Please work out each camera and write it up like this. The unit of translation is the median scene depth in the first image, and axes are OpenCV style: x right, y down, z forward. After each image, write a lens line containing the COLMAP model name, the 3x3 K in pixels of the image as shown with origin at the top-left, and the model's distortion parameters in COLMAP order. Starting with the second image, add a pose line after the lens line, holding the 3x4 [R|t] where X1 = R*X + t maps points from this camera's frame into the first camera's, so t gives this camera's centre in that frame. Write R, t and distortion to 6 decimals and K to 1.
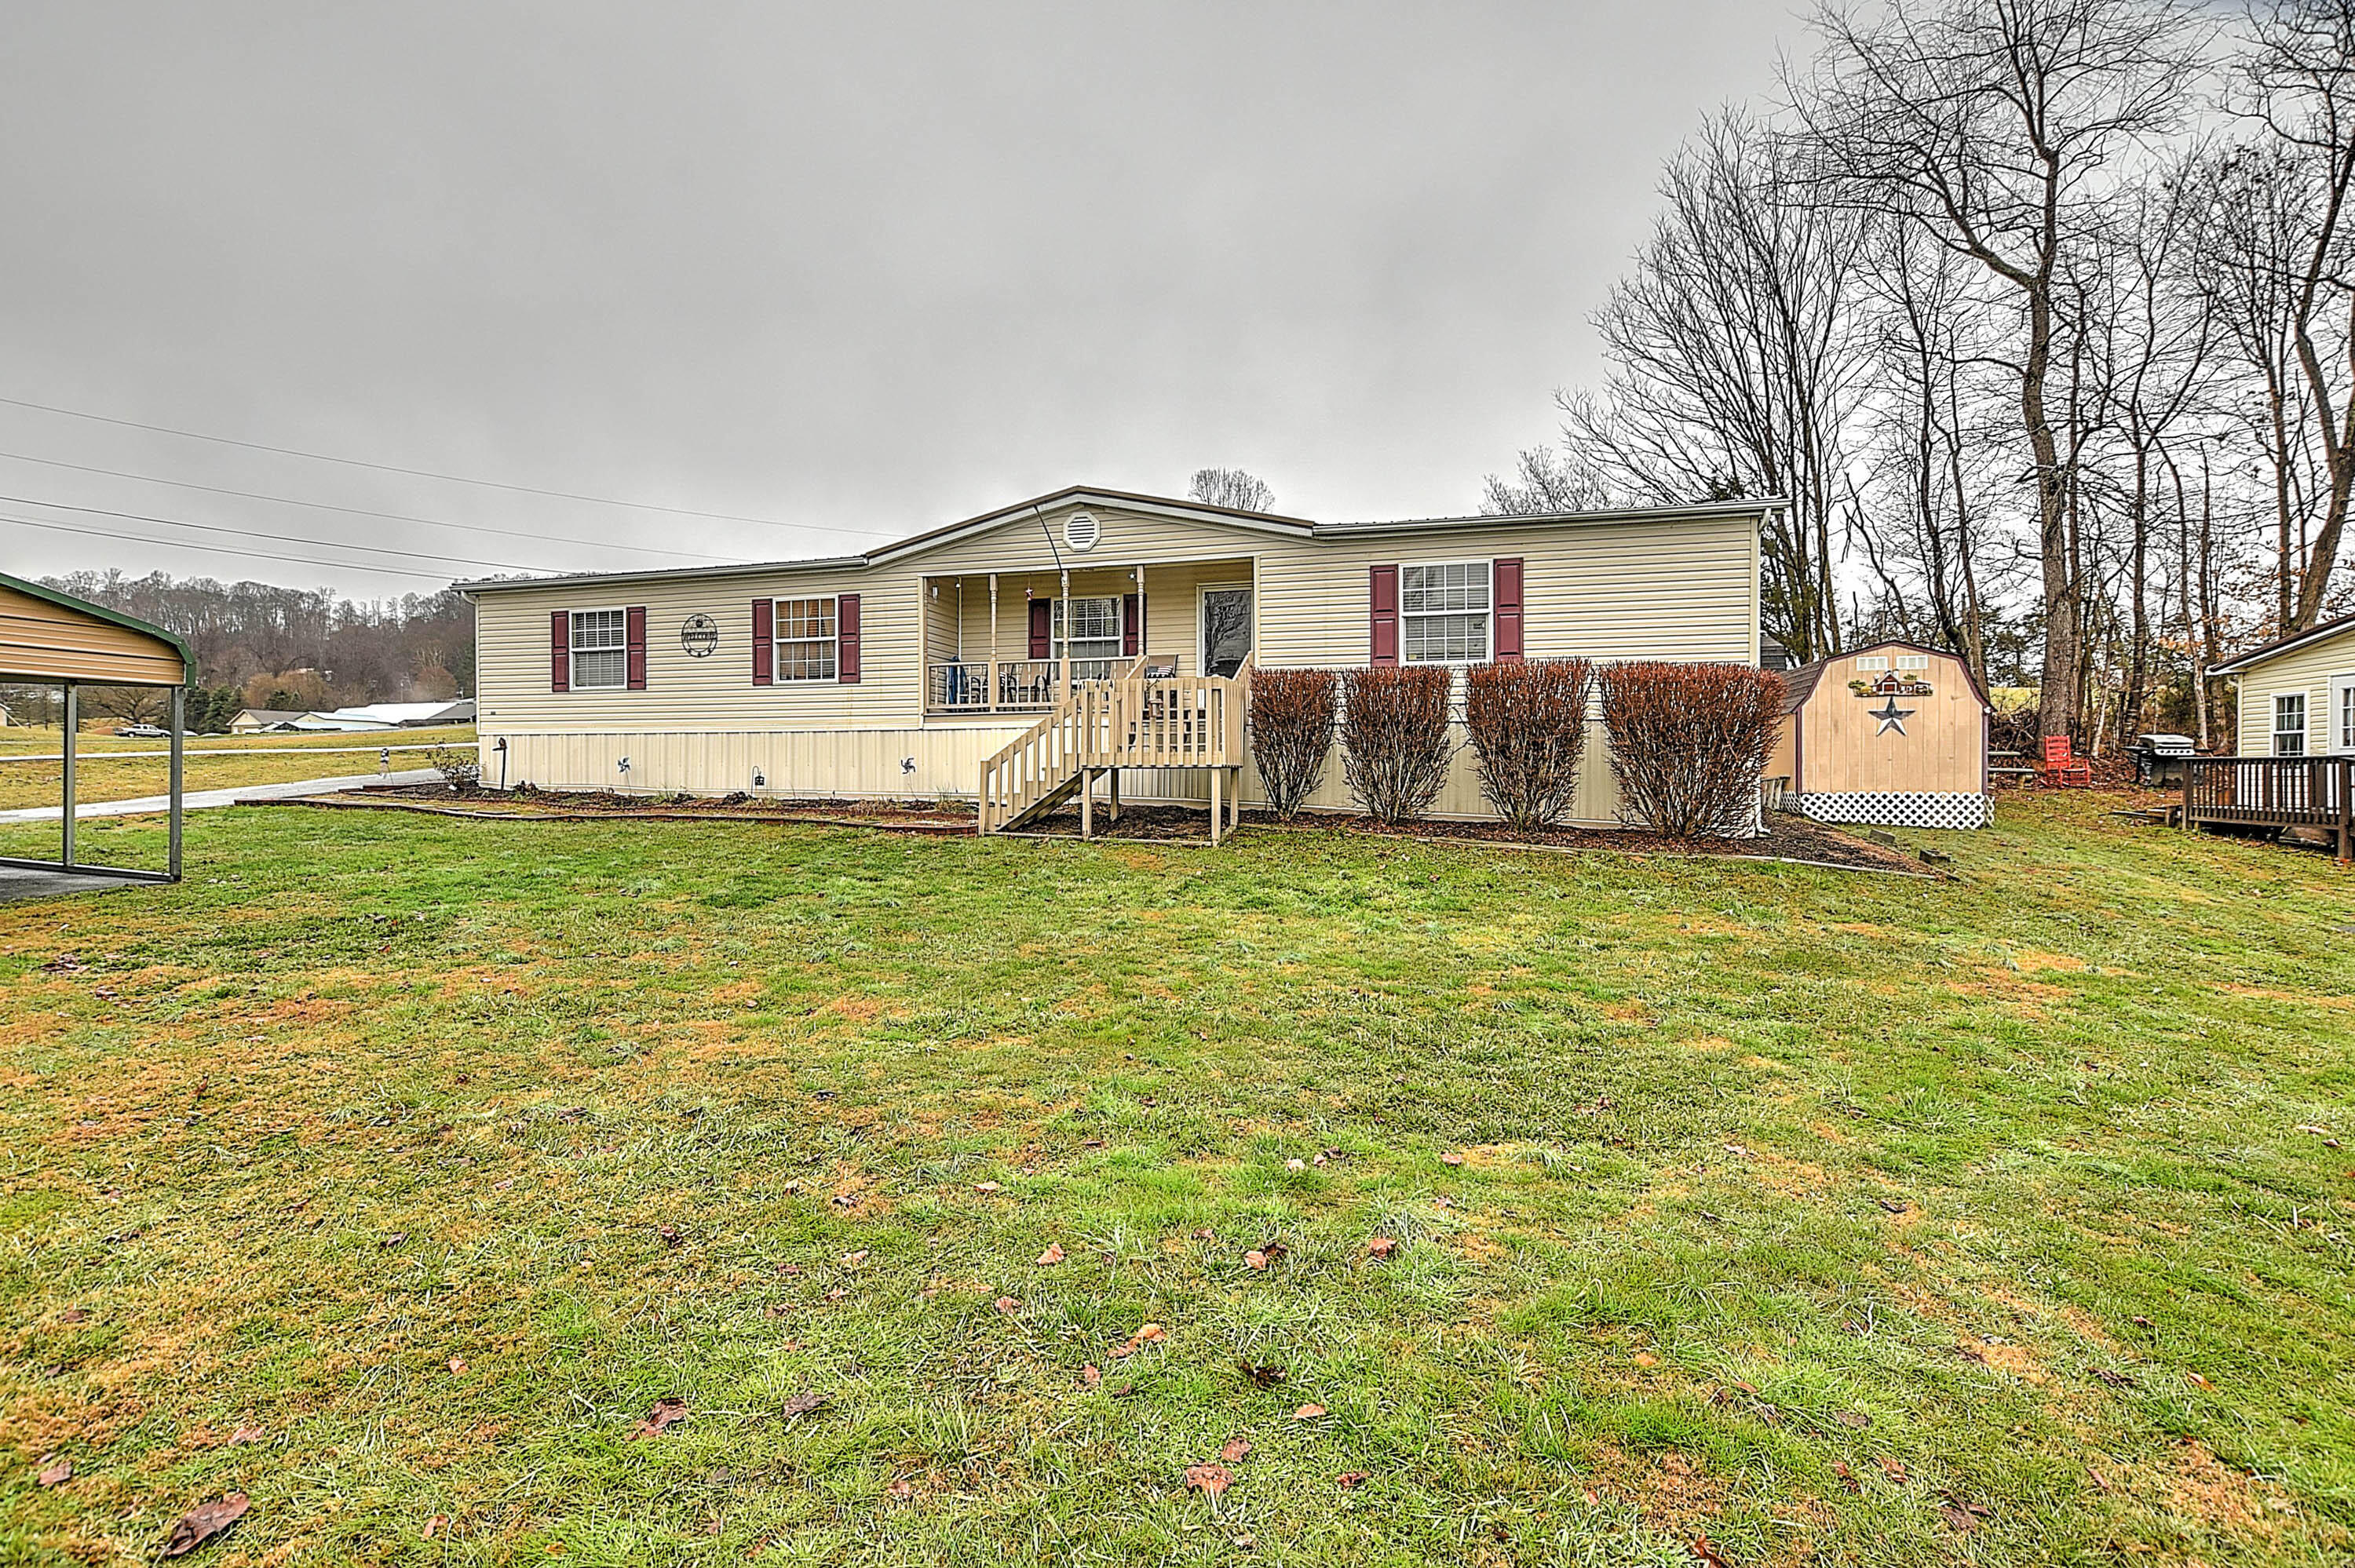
lens RADIAL K [[1044.0, 0, 1161.7], [0, 1044.0, 790.4], [0, 0, 1]] dist [-0.024631, 0.005813]
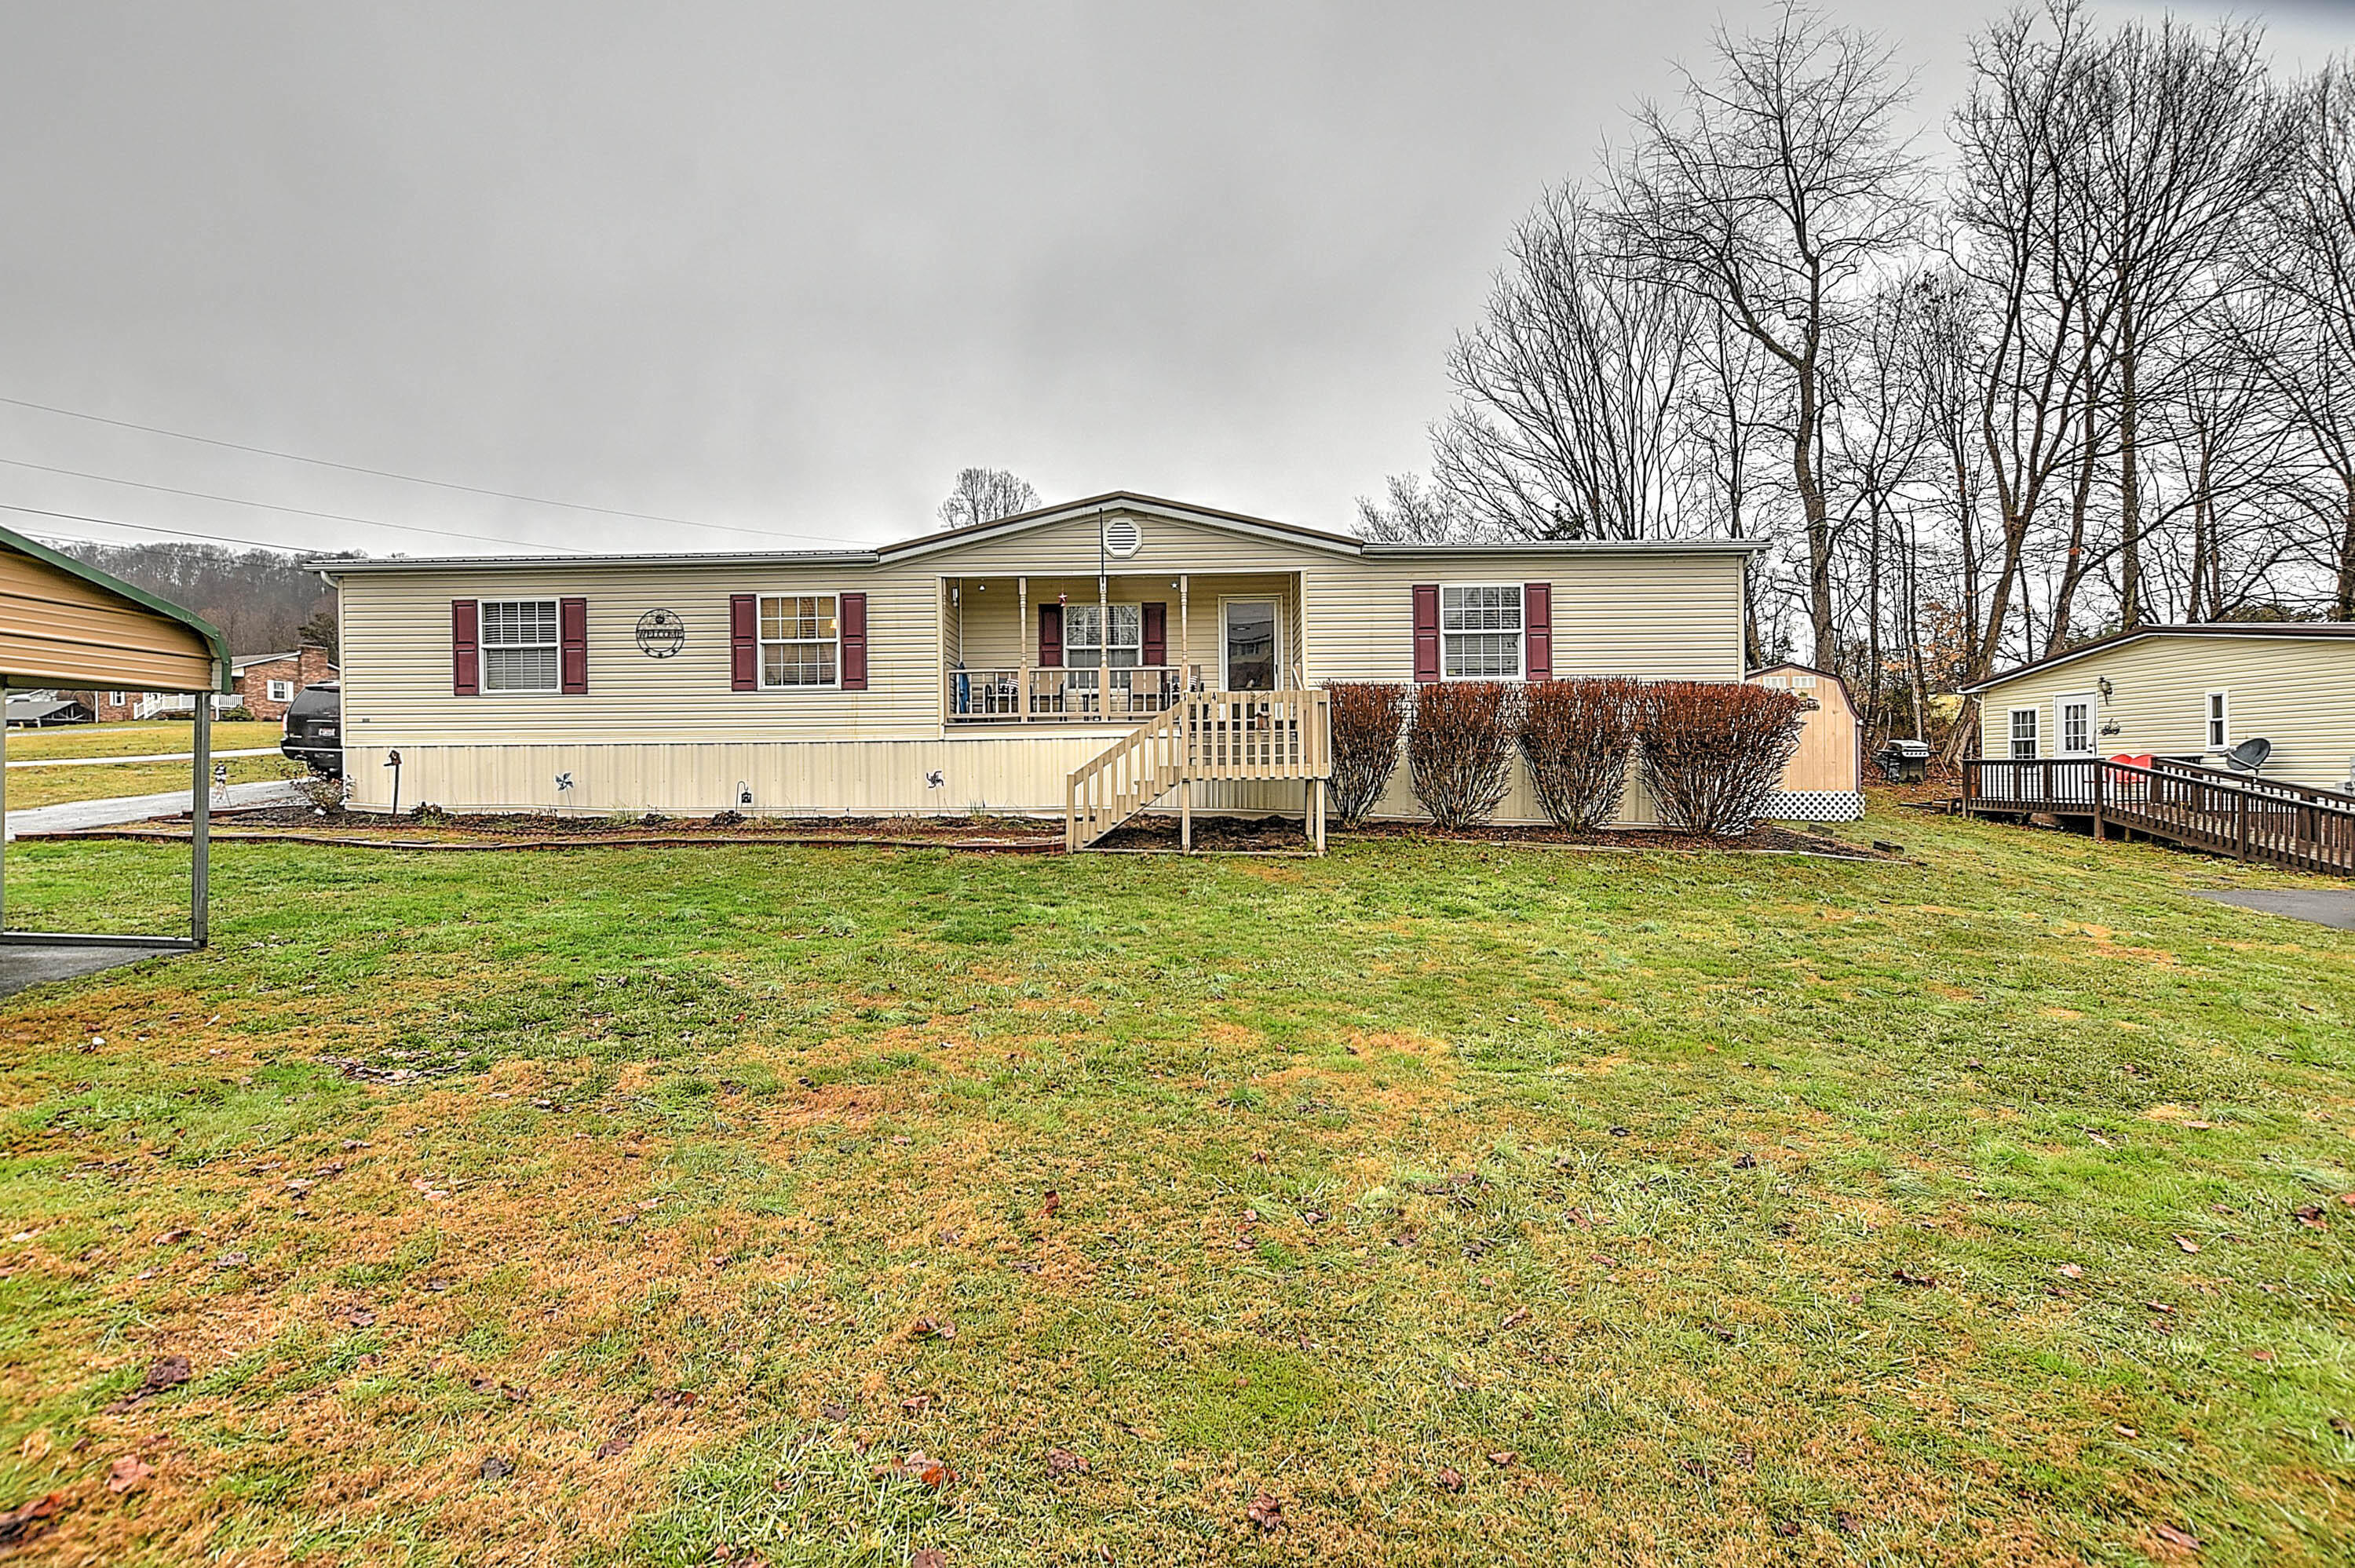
lens RADIAL K [[1044.0, 0, 1161.7], [0, 1044.0, 790.4], [0, 0, 1]] dist [-0.024631, 0.005813]
pose [[0.964521, -0.015034, 0.263578, -0.282588], [0.015501, 0.999880, 0.000308, -0.010597], [-0.263551, 0.003789, 0.964638, 0.044937]]
